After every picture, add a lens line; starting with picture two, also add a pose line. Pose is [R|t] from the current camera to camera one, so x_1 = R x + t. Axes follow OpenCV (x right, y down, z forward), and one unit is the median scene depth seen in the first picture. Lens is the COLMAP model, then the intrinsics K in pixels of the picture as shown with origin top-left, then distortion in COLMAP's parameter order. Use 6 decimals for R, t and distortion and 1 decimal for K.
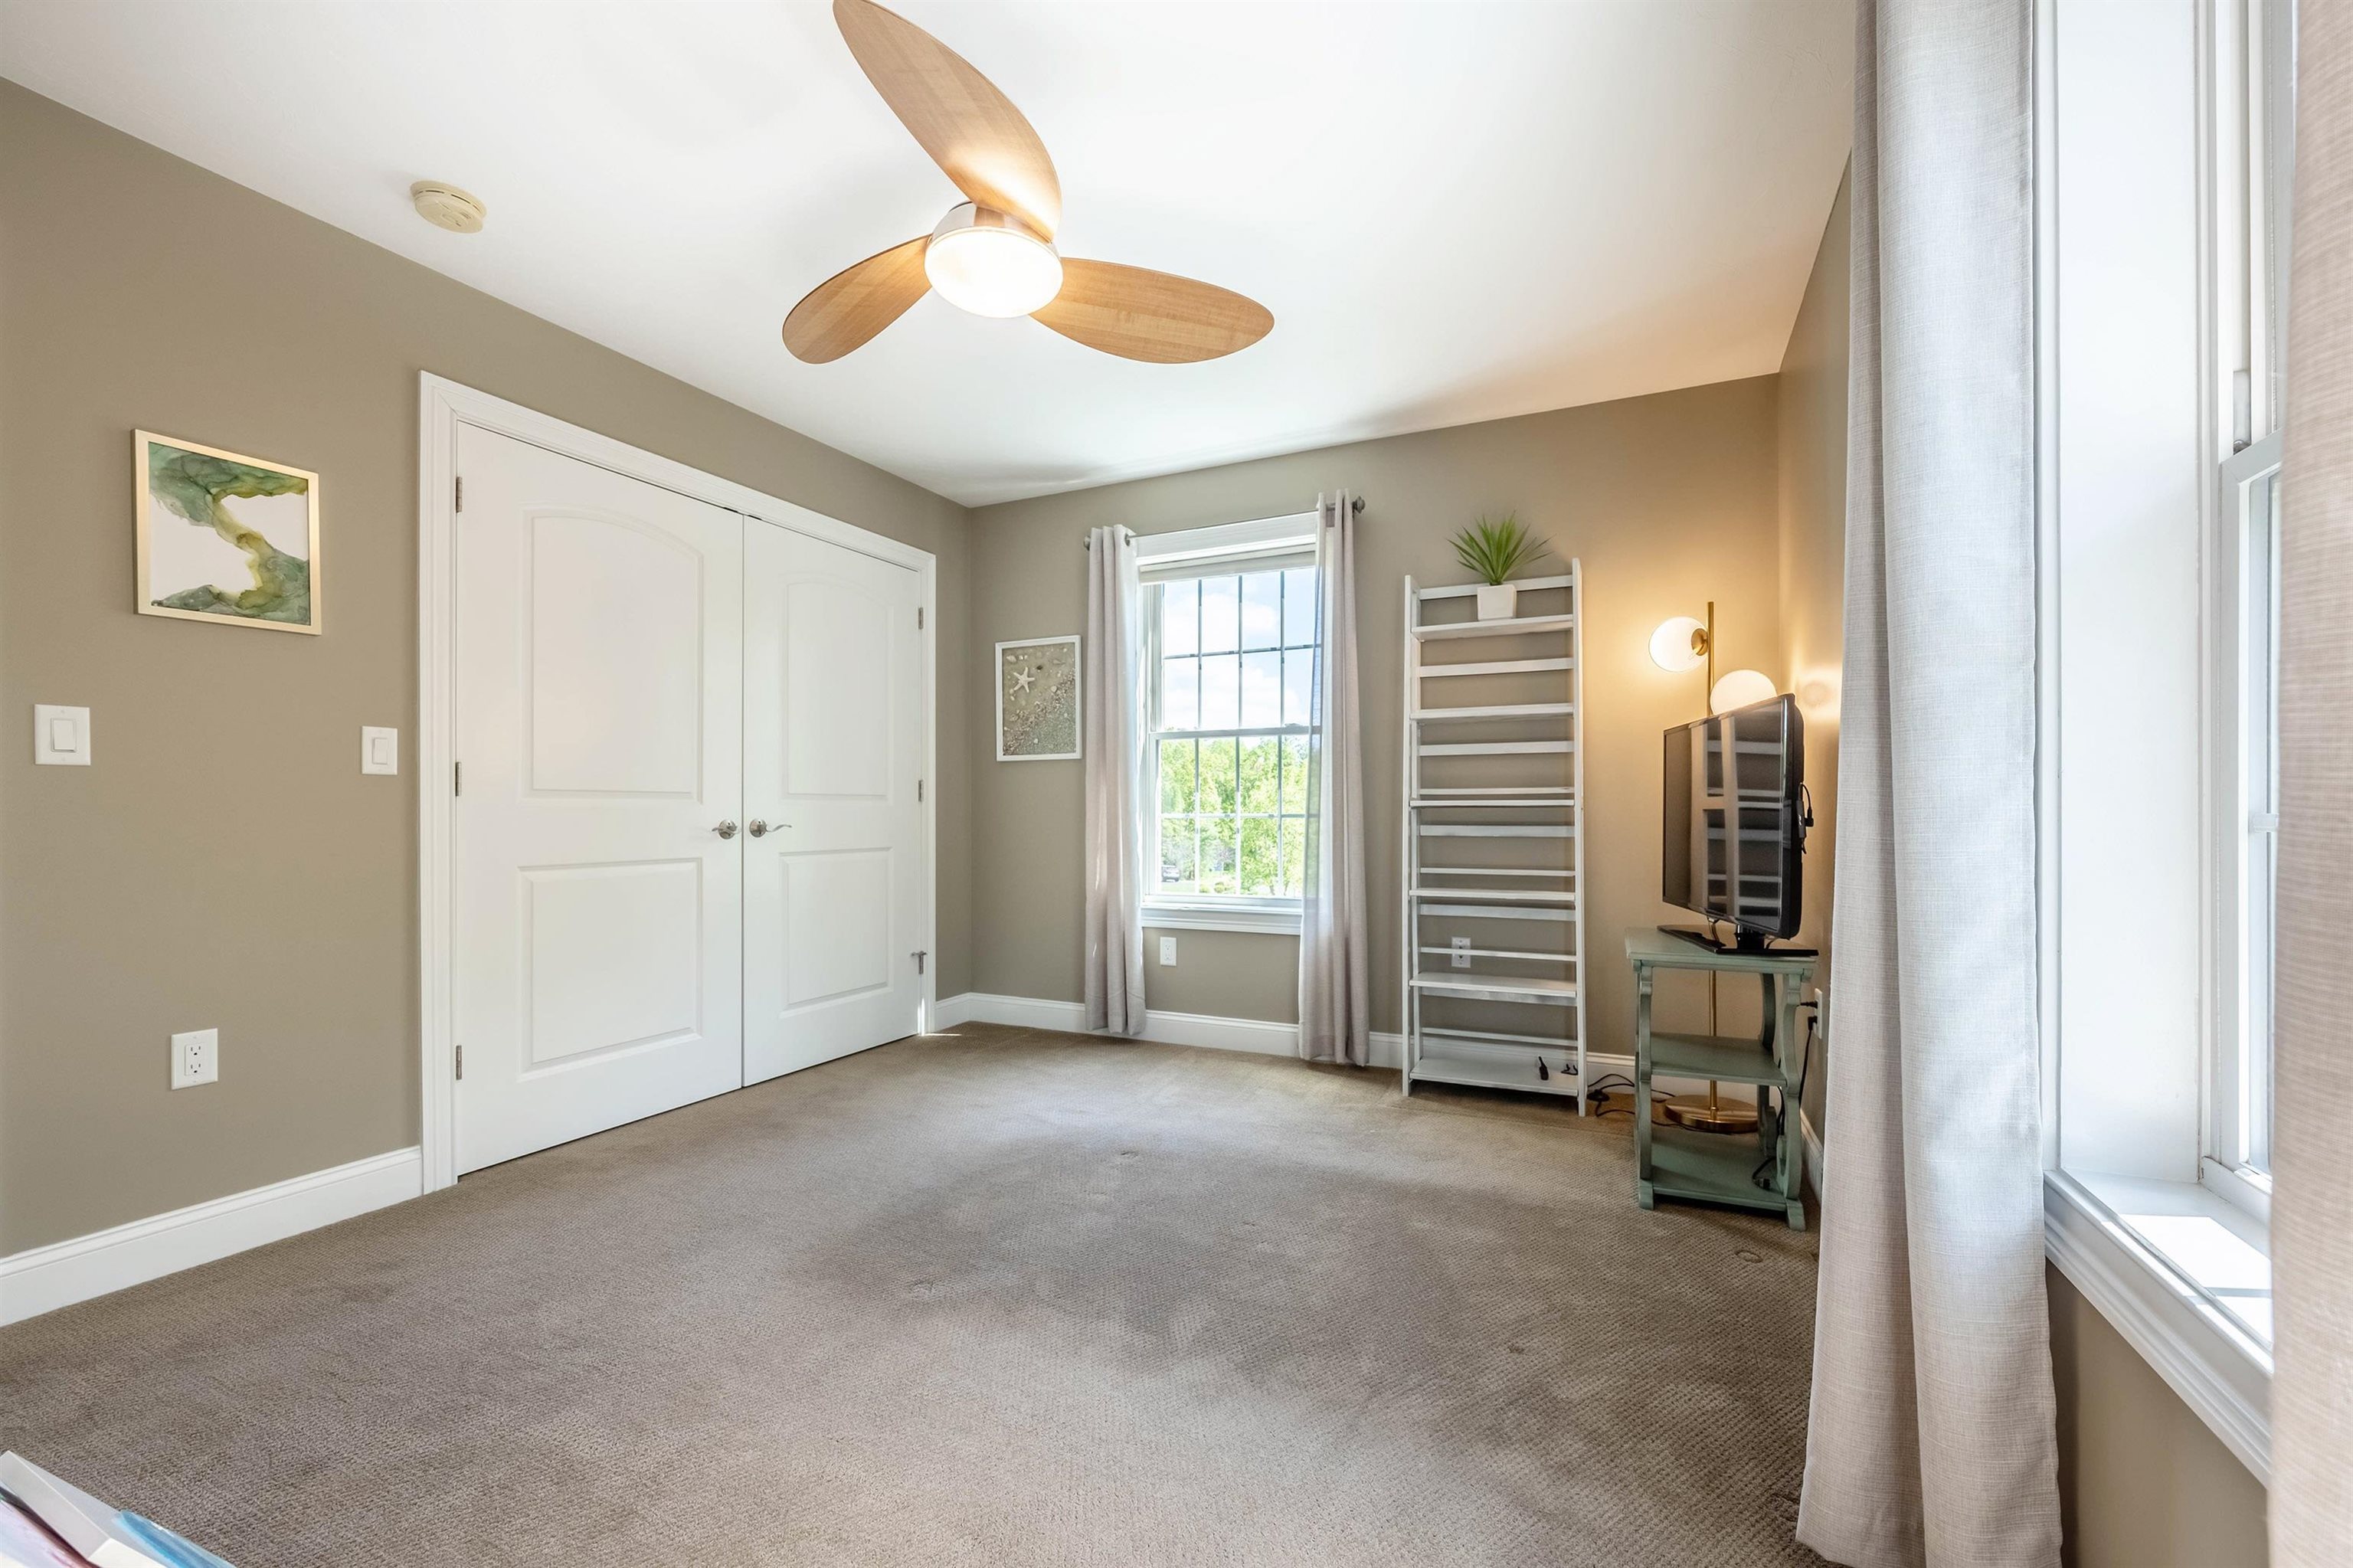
lens RADIAL K [[957.6, 0, 1178.7], [0, 957.6, 800.1], [0, 0, 1]] dist [-0.003858, -0.000467]
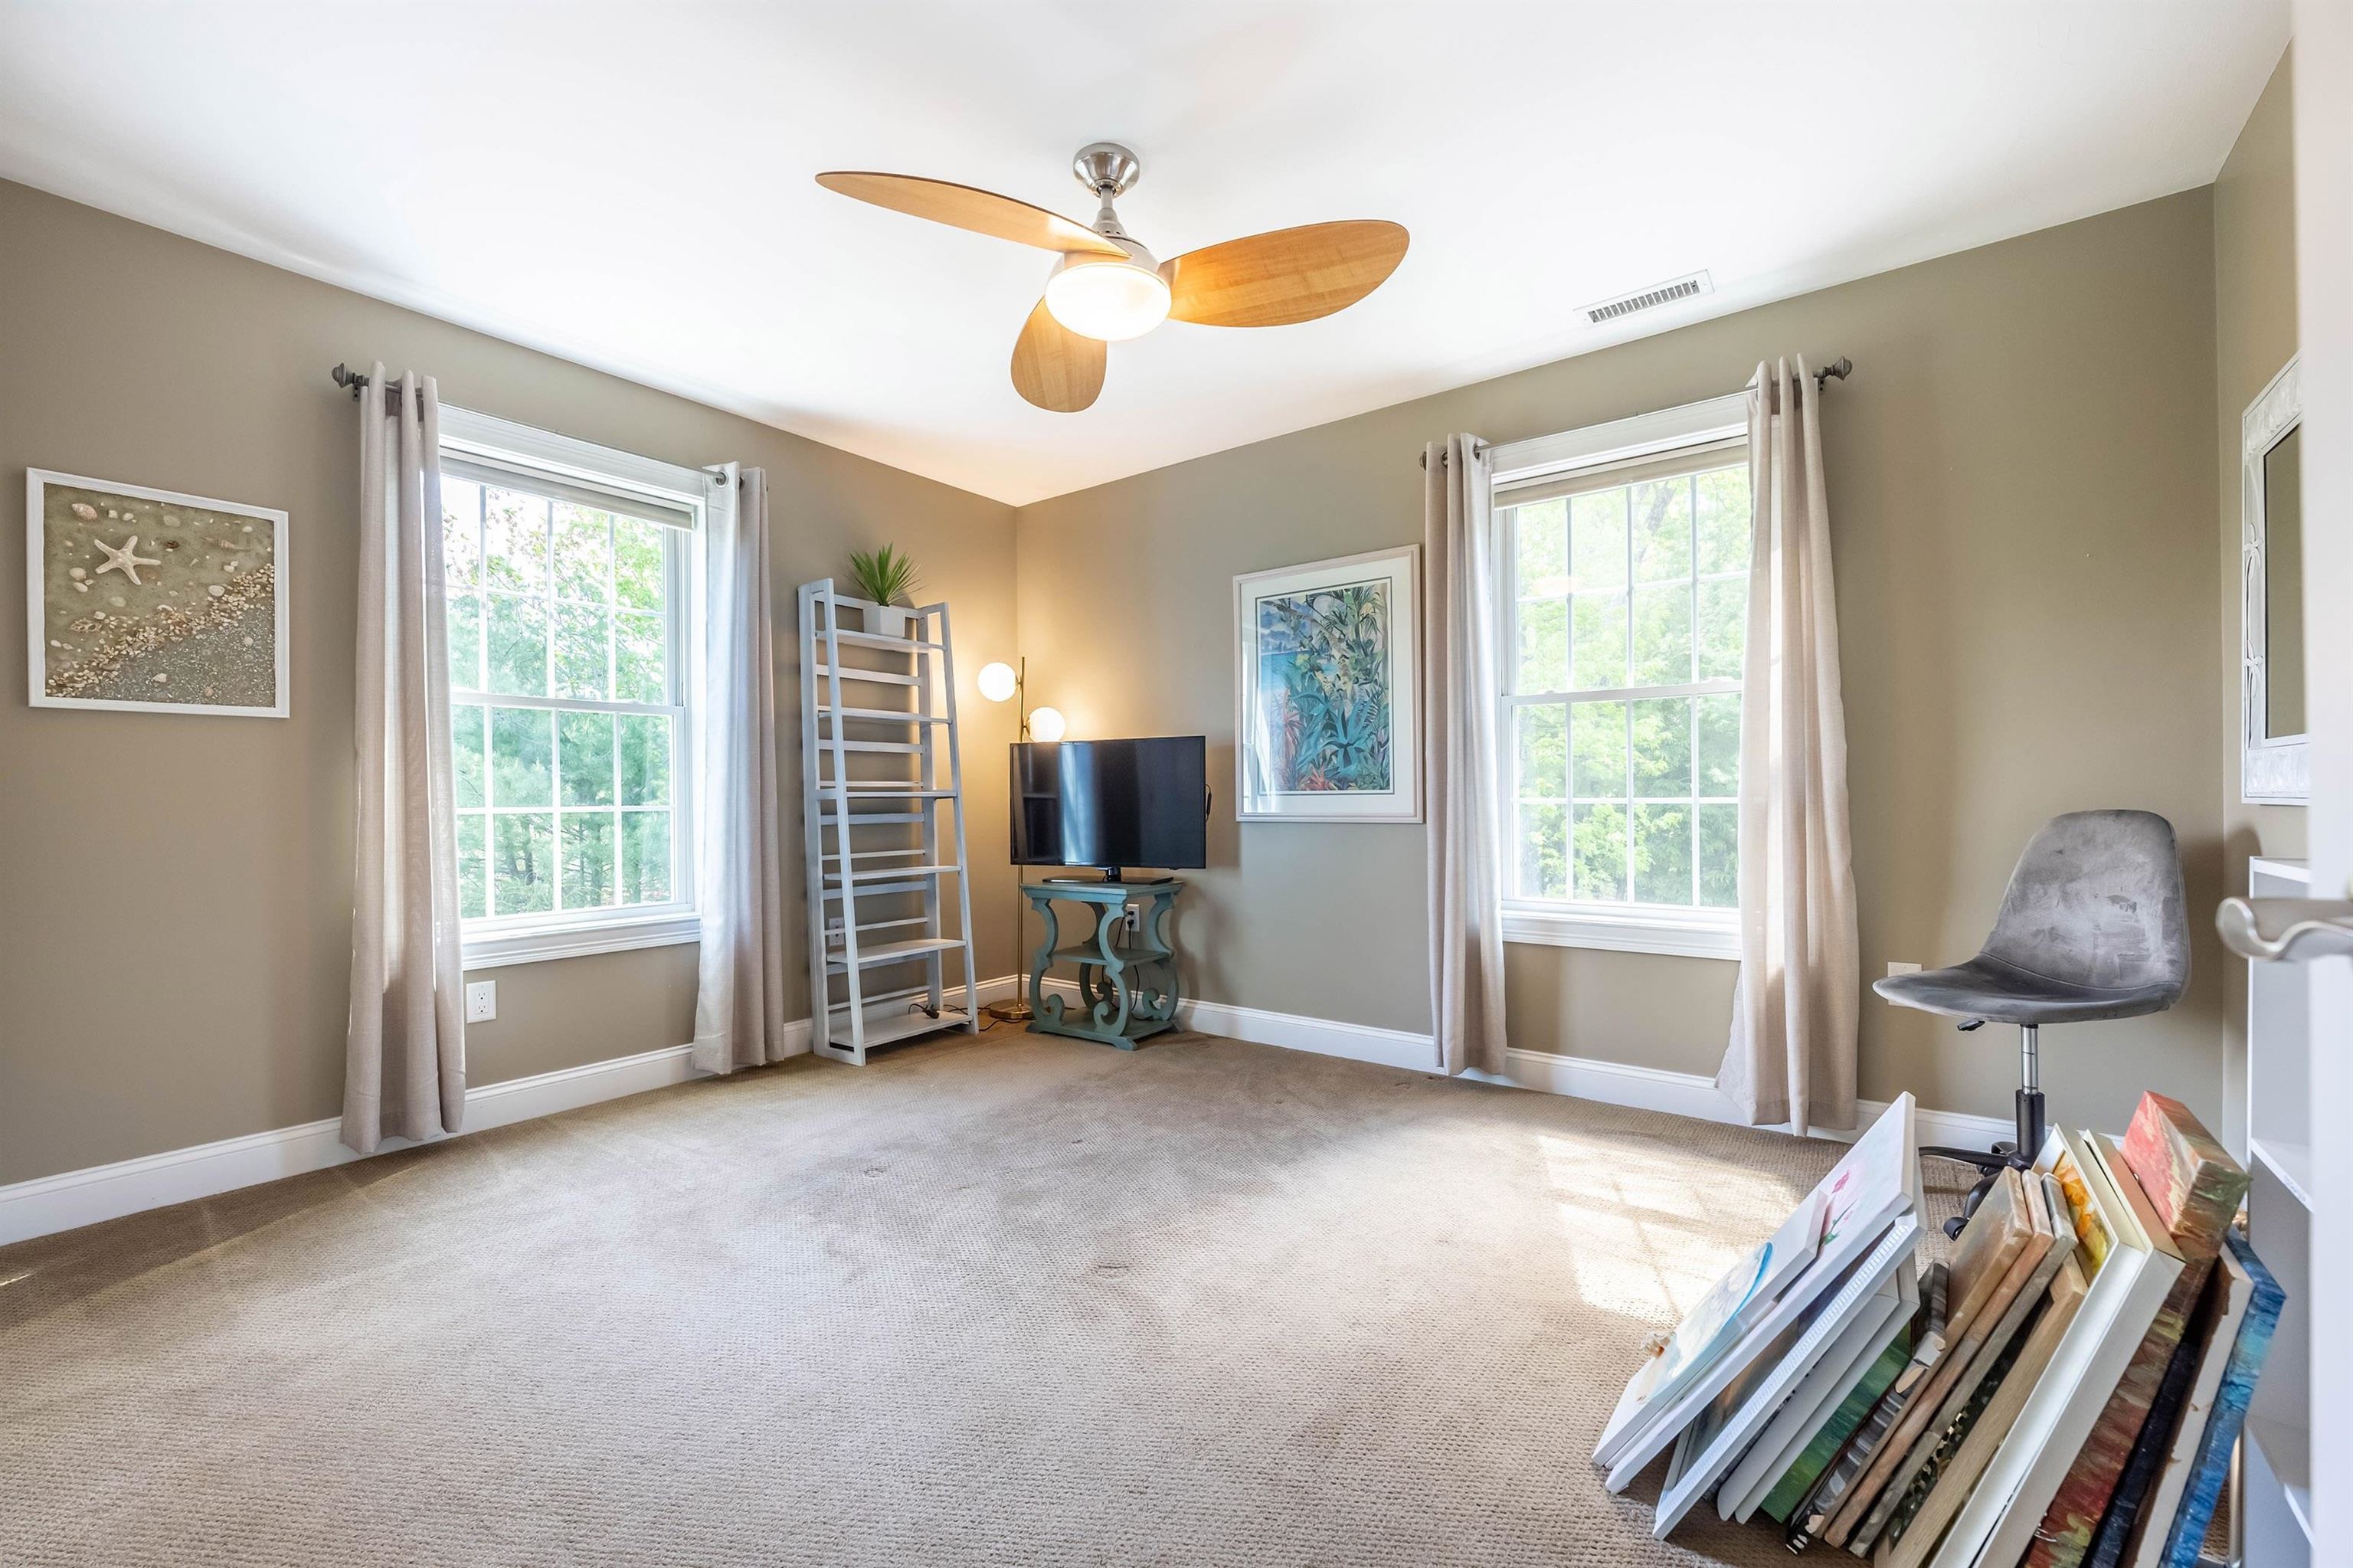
lens RADIAL K [[957.6, 0, 1181.8], [0, 957.6, 786.4], [0, 0, 1]] dist [-0.003858, -0.000467]
pose [[0.194537, 0.009867, 0.980845, -0.693101], [-0.008964, 0.999926, -0.008281, -0.001002], [-0.980854, -0.007182, 0.194611, 0.399764]]
